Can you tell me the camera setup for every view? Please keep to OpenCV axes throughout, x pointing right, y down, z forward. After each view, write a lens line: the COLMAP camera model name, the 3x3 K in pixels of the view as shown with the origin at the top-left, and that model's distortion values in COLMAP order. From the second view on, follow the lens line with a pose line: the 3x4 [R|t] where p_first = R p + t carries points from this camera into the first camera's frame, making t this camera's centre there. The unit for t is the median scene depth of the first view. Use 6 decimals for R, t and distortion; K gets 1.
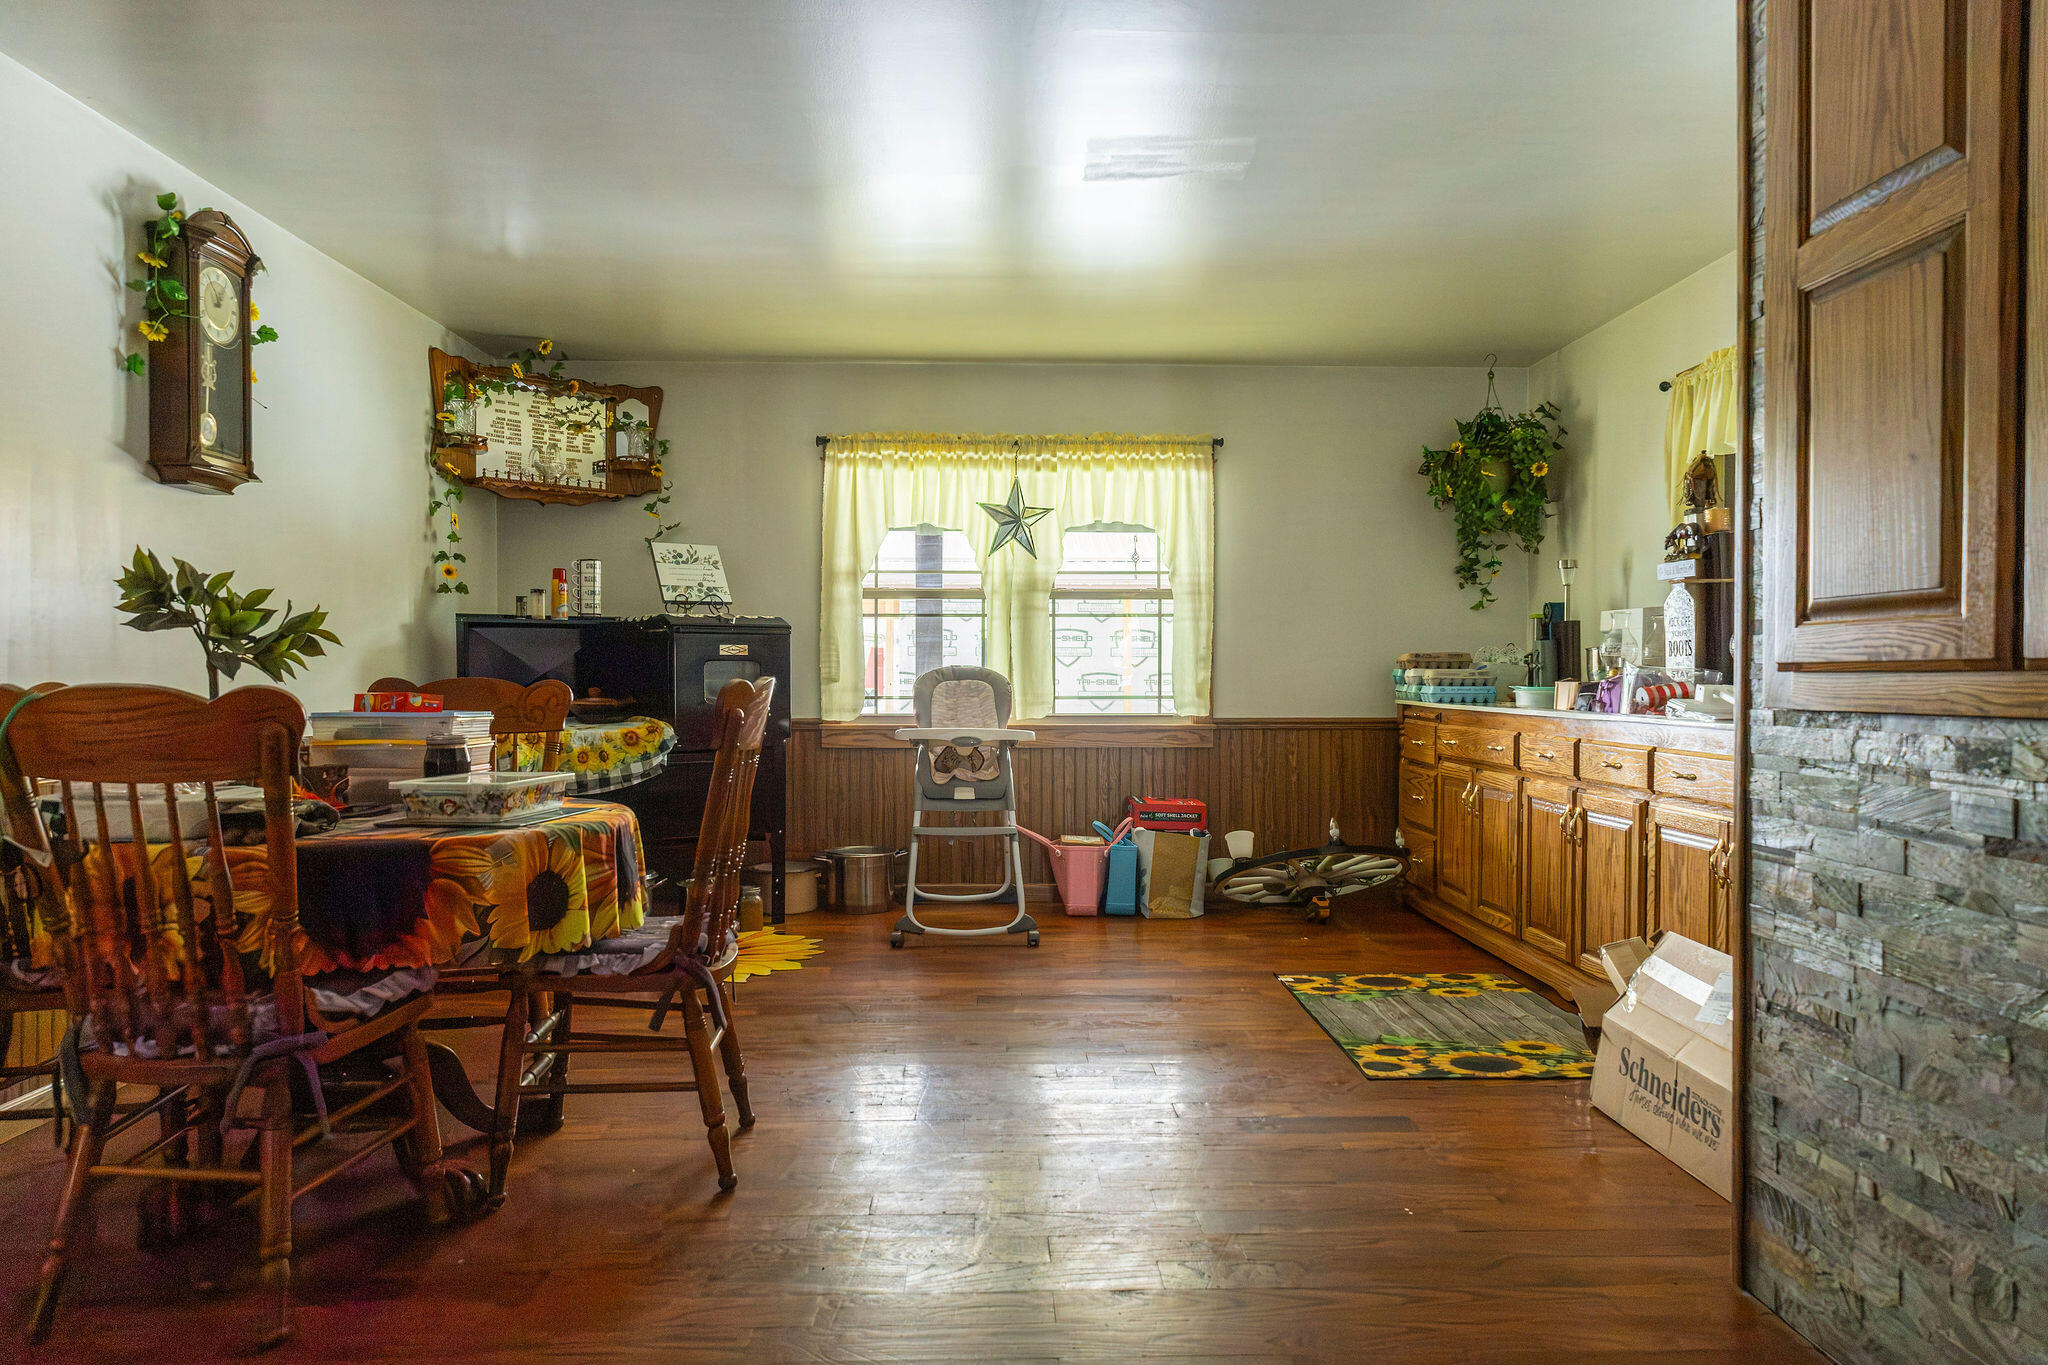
lens RADIAL K [[1360.3, 0, 1025.9], [0, 1360.3, 684.1], [0, 0, 1]] dist [-0.003310, -0.003127]
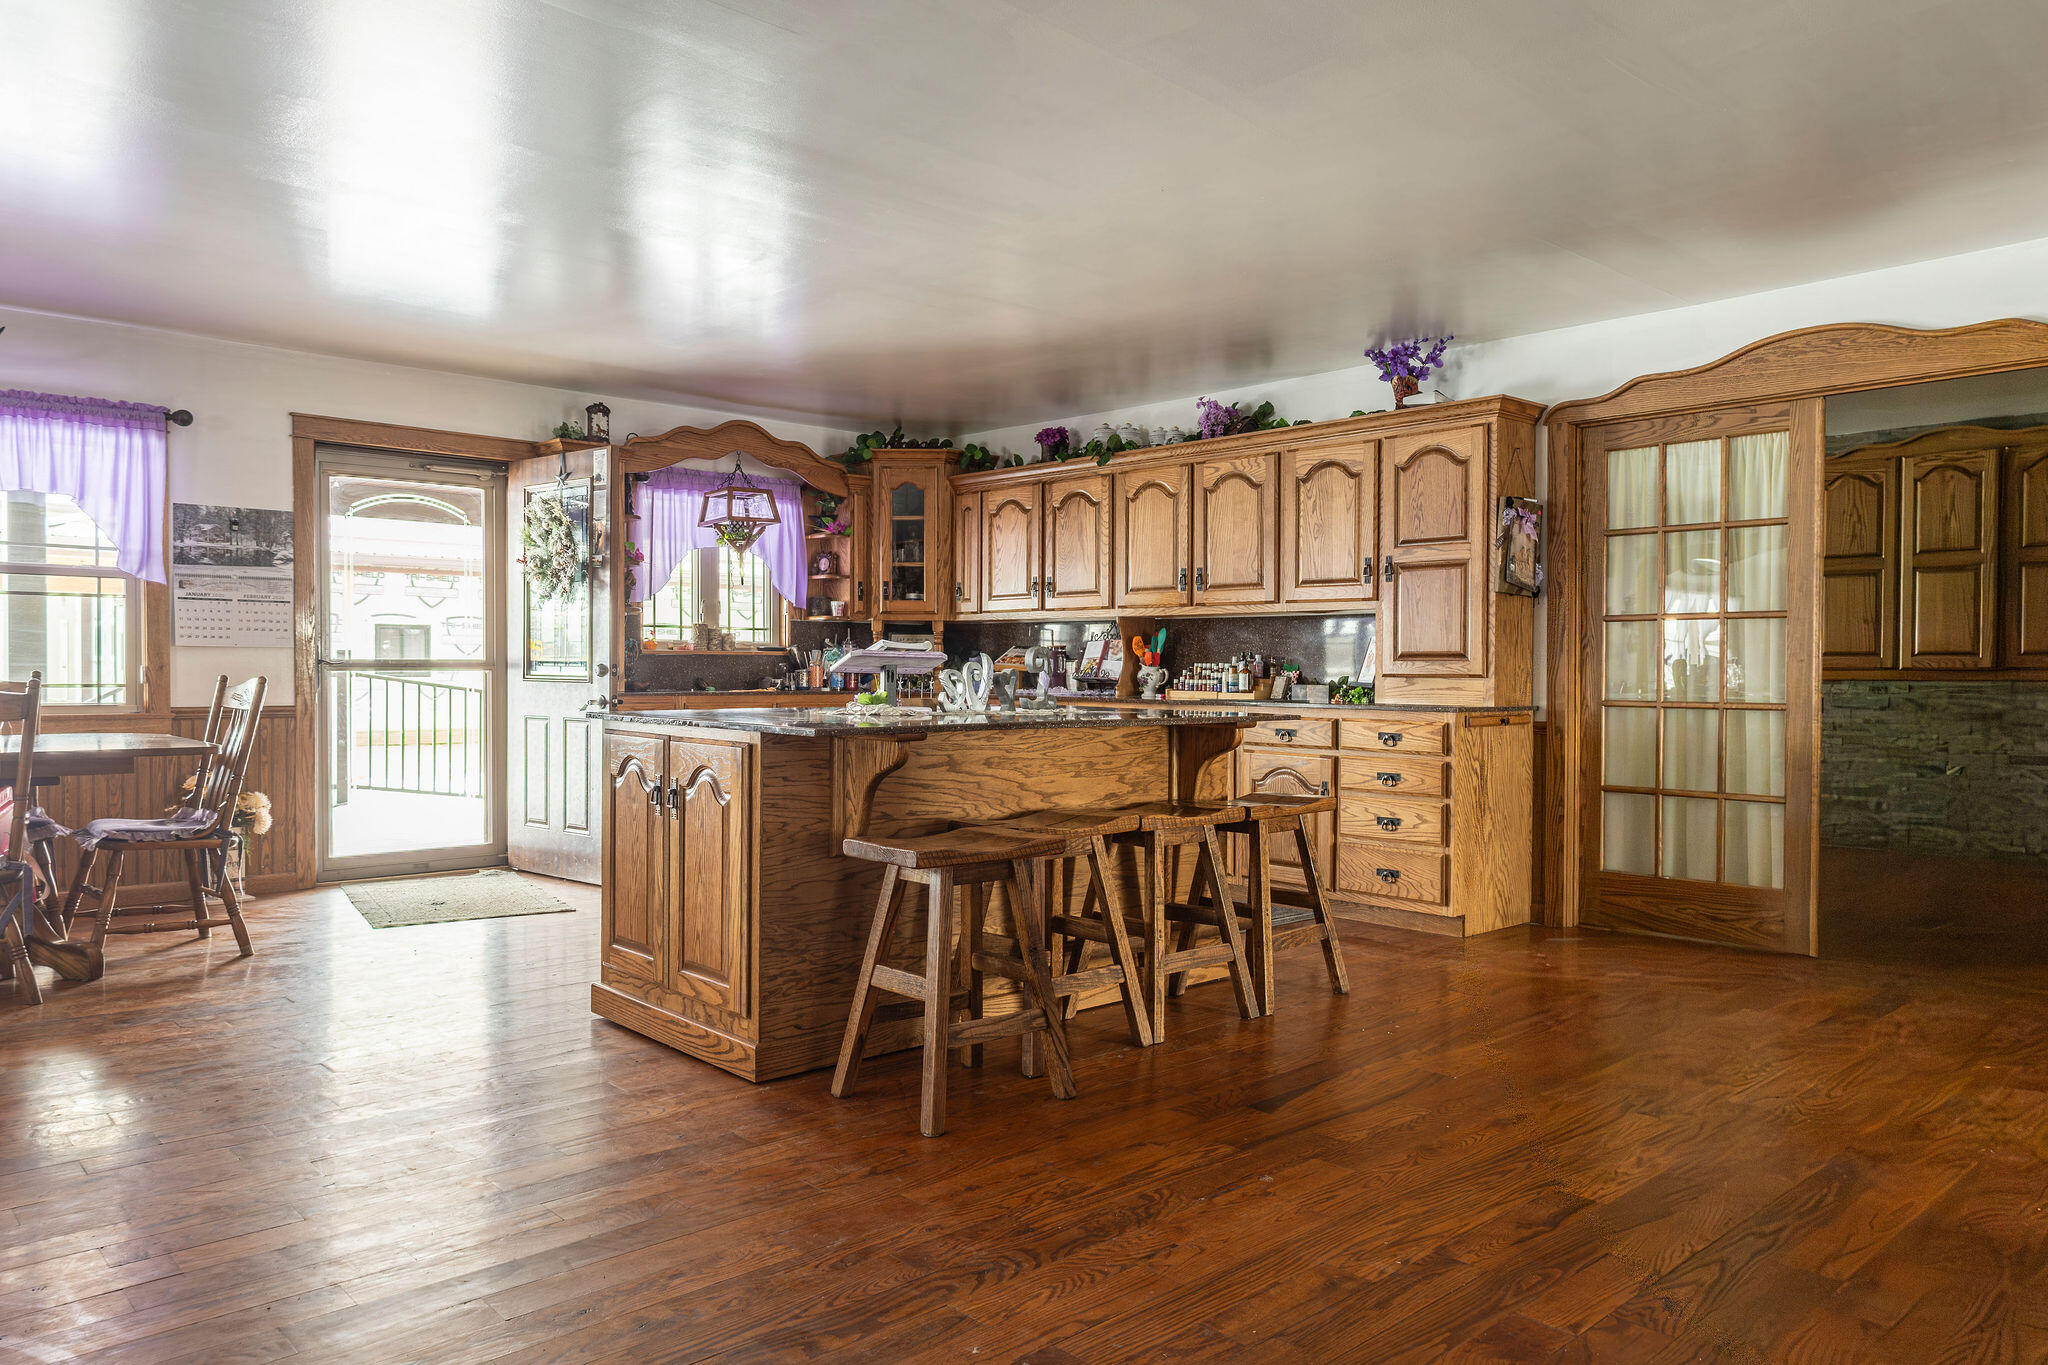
lens RADIAL K [[1360.3, 0, 1021.7], [0, 1360.3, 679.9], [0, 0, 1]] dist [-0.003310, -0.003127]
pose [[0.757097, -0.003321, 0.653294, -4.135002], [0.002102, 0.999994, 0.002648, 0.003834], [-0.653299, -0.000631, 0.757099, -0.518861]]
